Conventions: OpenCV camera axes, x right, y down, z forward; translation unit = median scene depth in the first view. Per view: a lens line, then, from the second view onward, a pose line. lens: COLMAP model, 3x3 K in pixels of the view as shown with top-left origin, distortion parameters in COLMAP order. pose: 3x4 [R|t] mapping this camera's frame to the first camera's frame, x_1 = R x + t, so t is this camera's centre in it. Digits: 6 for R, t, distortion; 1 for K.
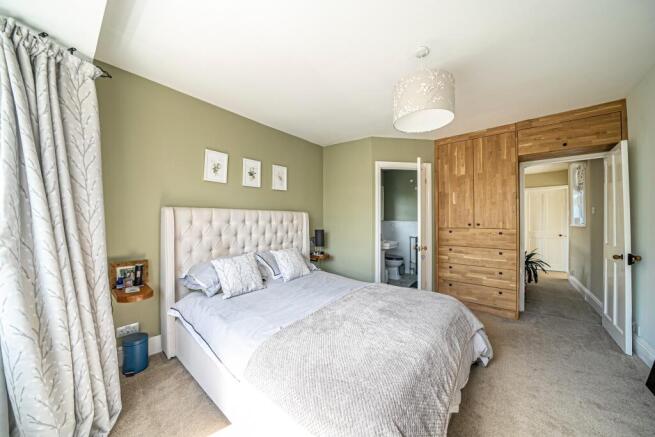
lens RADIAL K [[226.2, 0, 327.5], [0, 226.2, 218.5], [0, 0, 1]] dist [-0.000267, -0.000020]
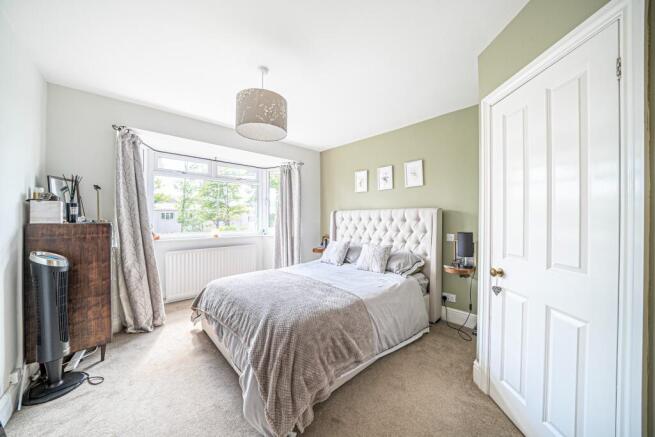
lens RADIAL K [[226.2, 0, 327.5], [0, 226.2, 218.5], [0, 0, 1]] dist [-0.000267, -0.000020]
pose [[-0.134745, 0.003007, -0.990876, 0.840186], [-0.003819, 0.999986, 0.003554, 0.005932], [0.990873, 0.004263, -0.134732, 0.832565]]
